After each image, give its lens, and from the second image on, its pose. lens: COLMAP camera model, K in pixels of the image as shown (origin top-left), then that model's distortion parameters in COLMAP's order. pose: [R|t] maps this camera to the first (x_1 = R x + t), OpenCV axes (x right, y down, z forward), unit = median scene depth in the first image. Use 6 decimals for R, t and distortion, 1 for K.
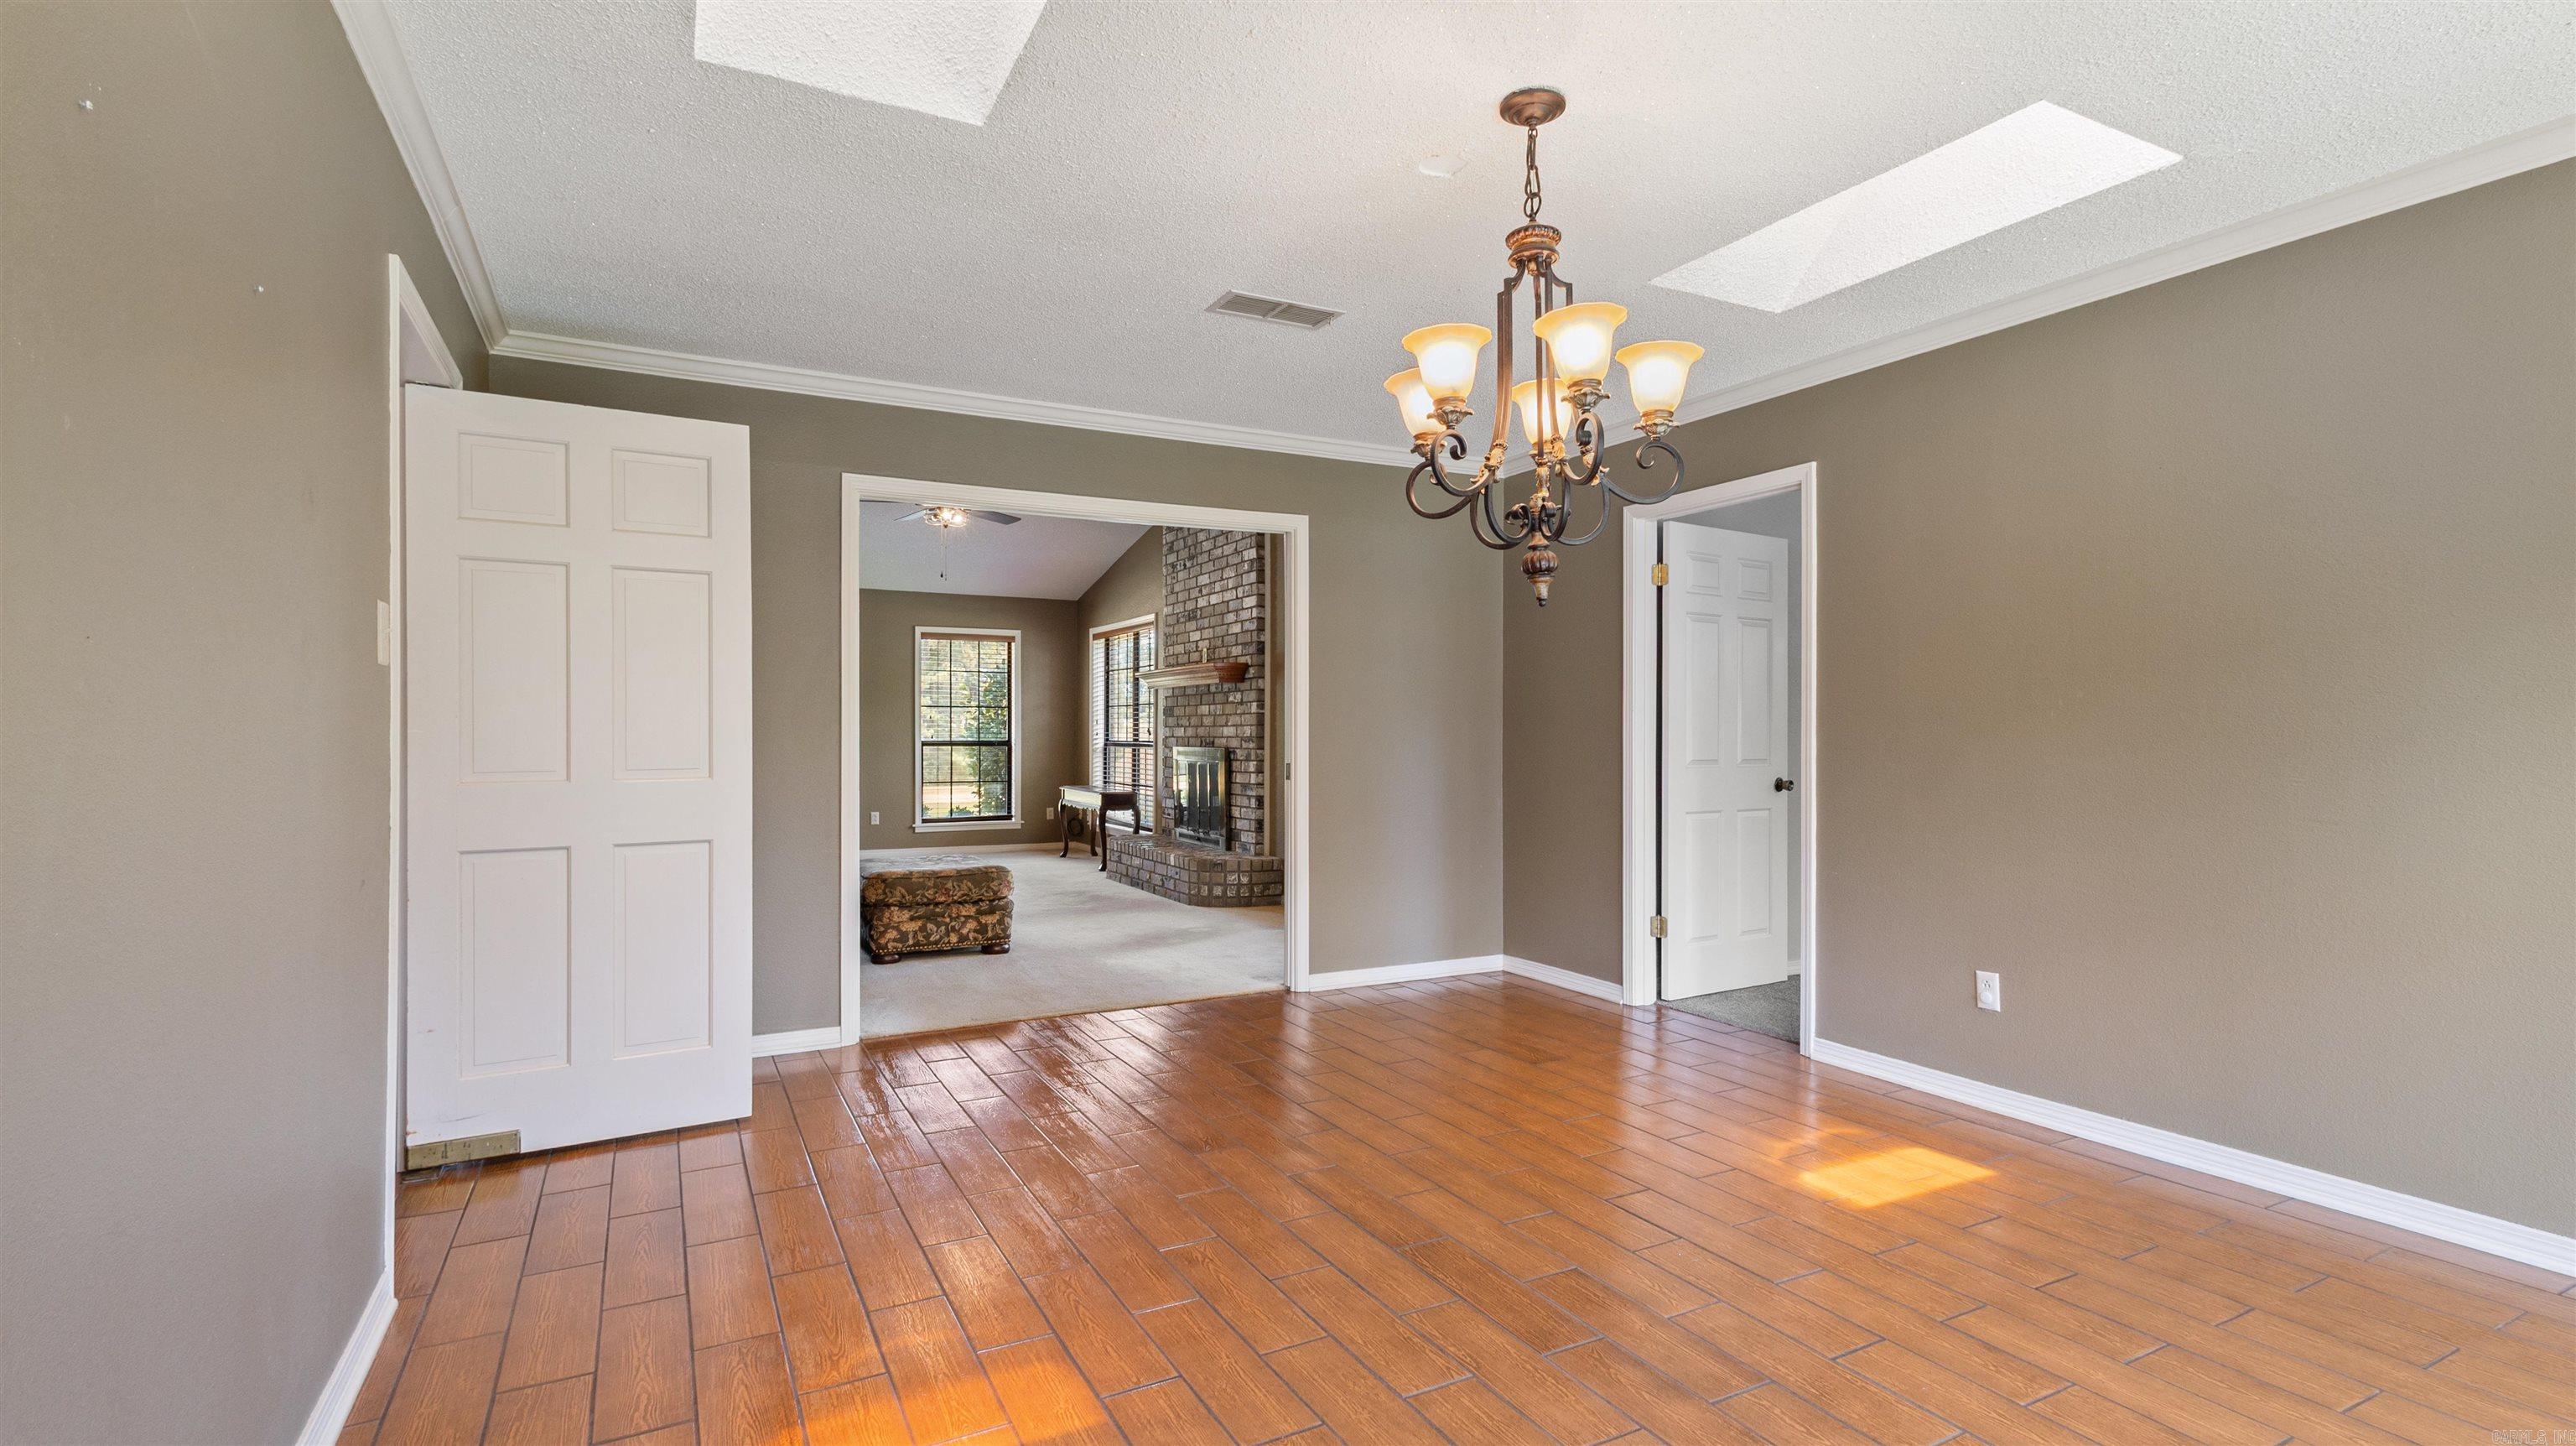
lens RADIAL K [[1195.9, 0, 1279.4], [0, 1195.9, 725.8], [0, 0, 1]] dist [0.003775, -0.000165]
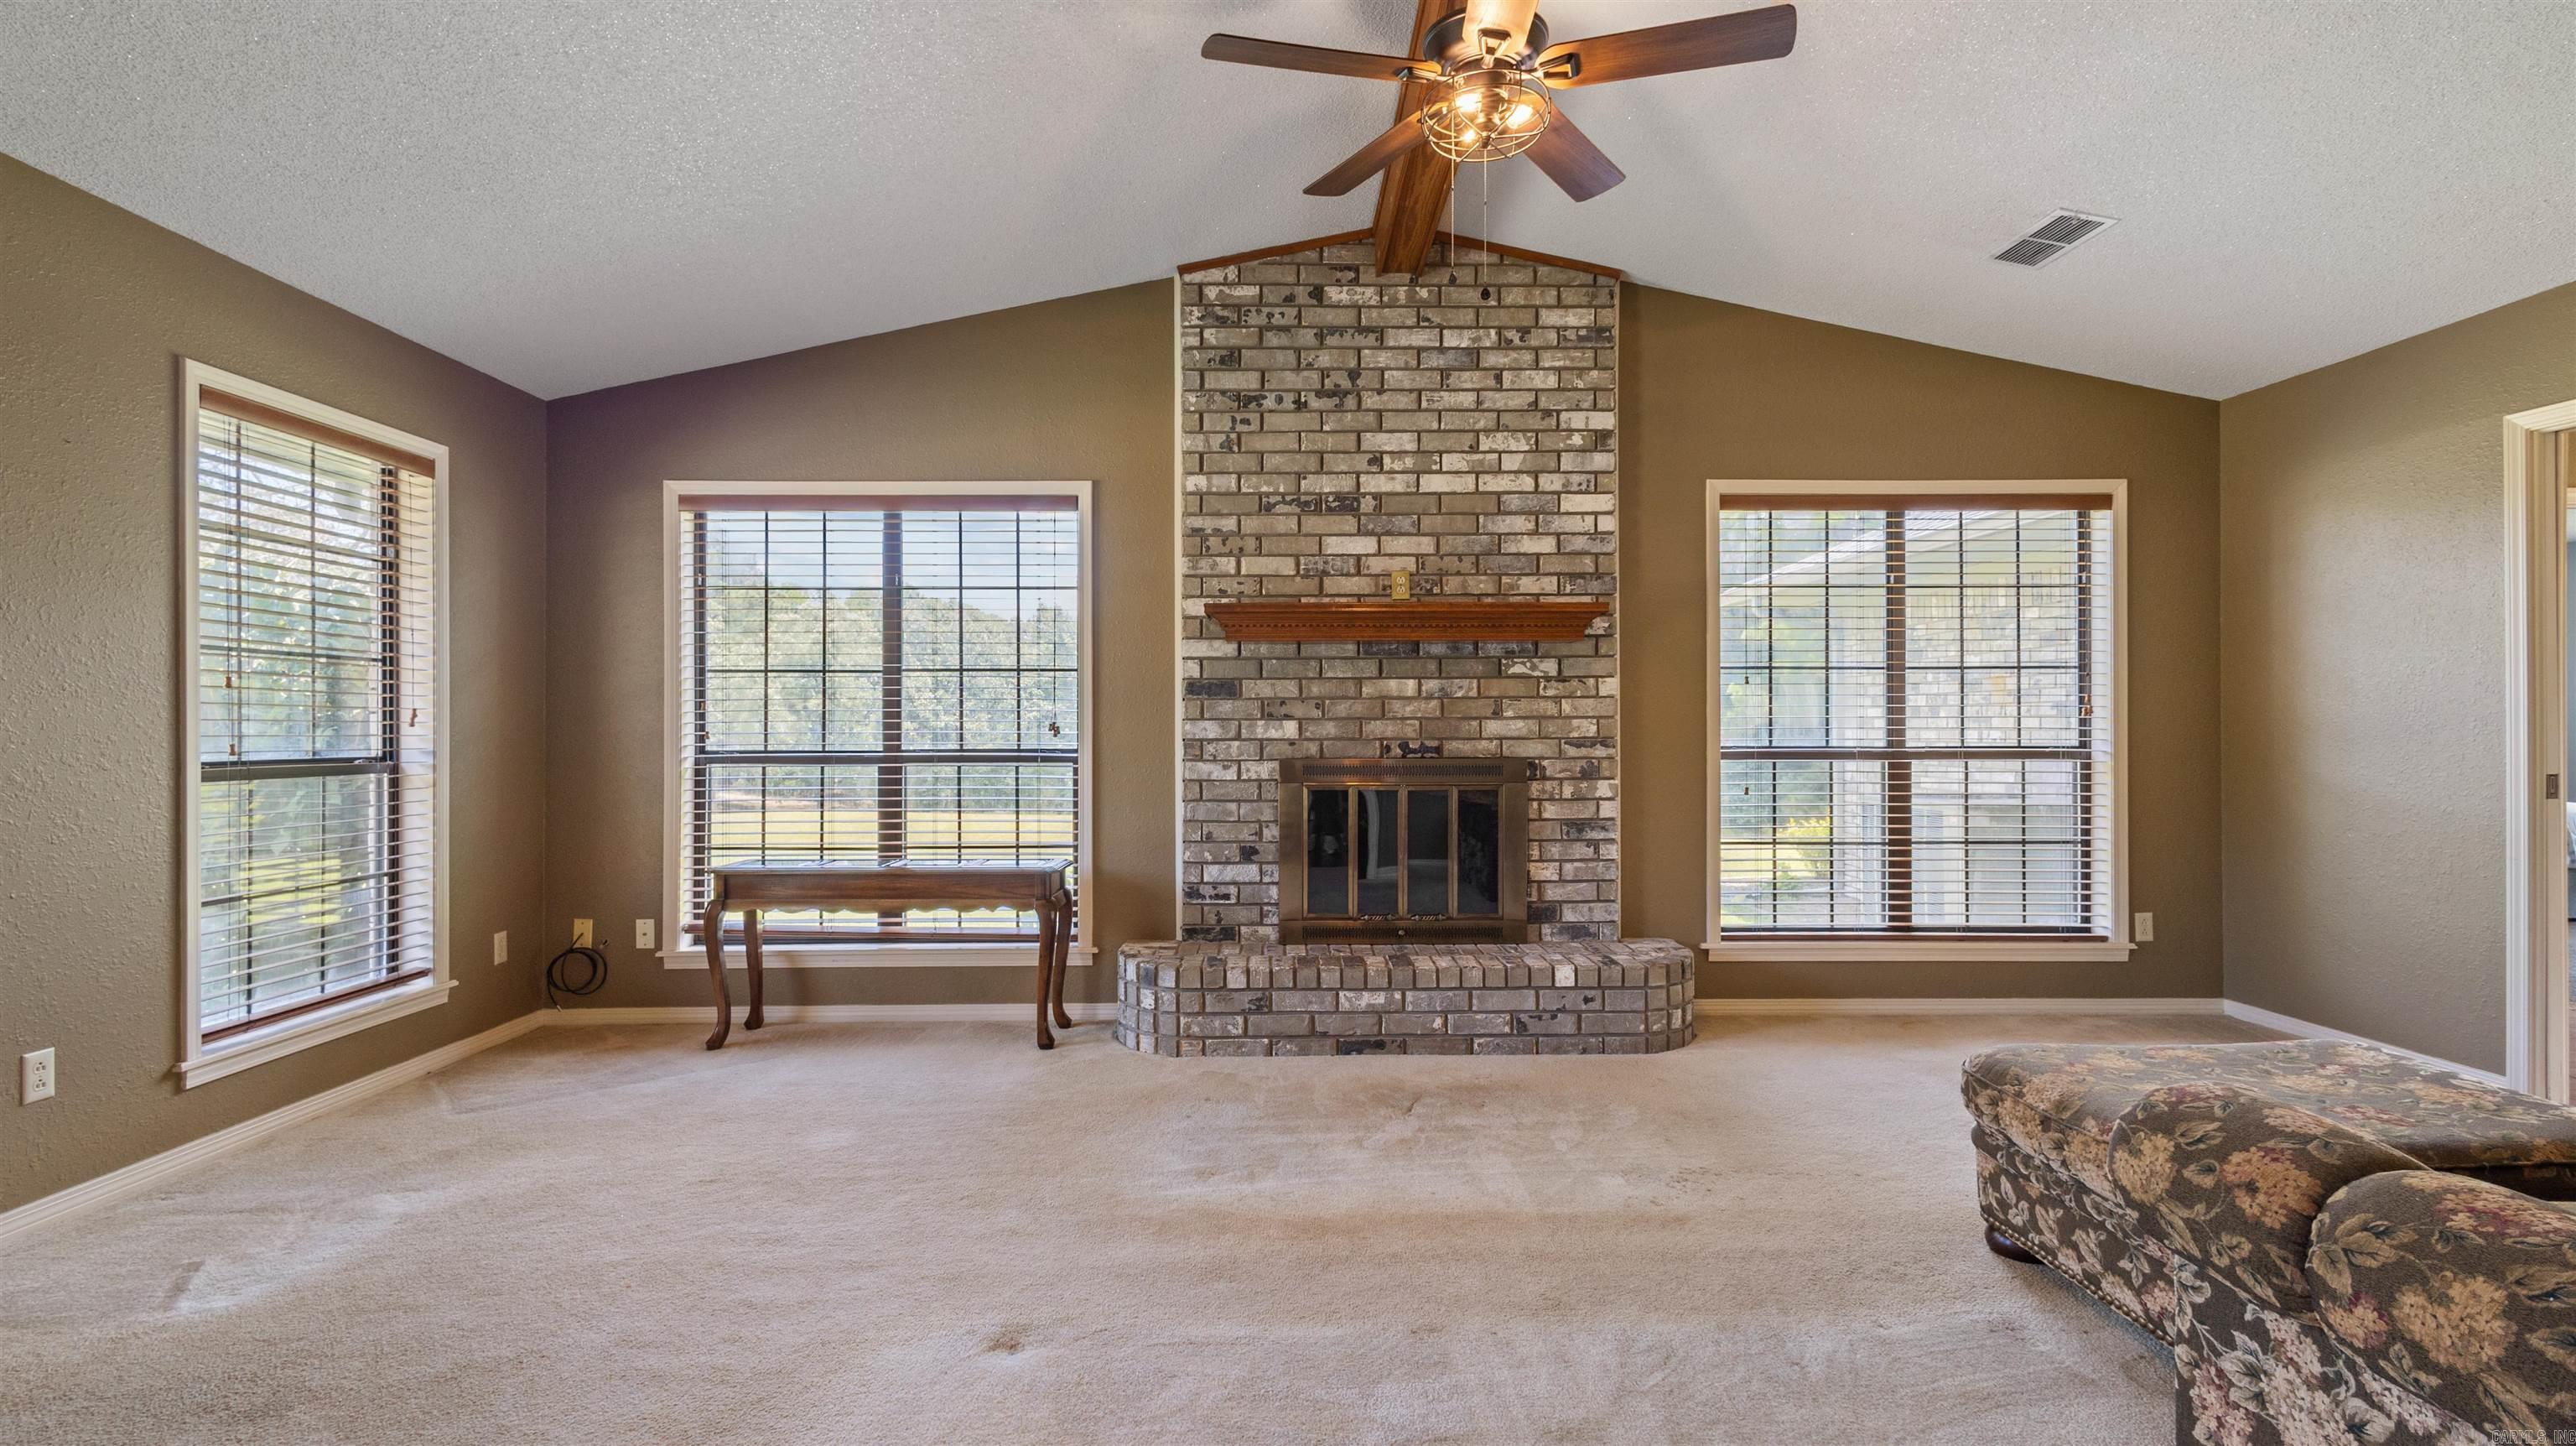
lens RADIAL K [[1195.9, 0, 1279.4], [0, 1195.9, 725.8], [0, 0, 1]] dist [0.003775, -0.000165]
pose [[0.452192, 0.007430, 0.891890, -0.556148], [-0.004020, 0.999972, -0.006292, 0.007086], [-0.891912, -0.000740, 0.452209, 0.803174]]
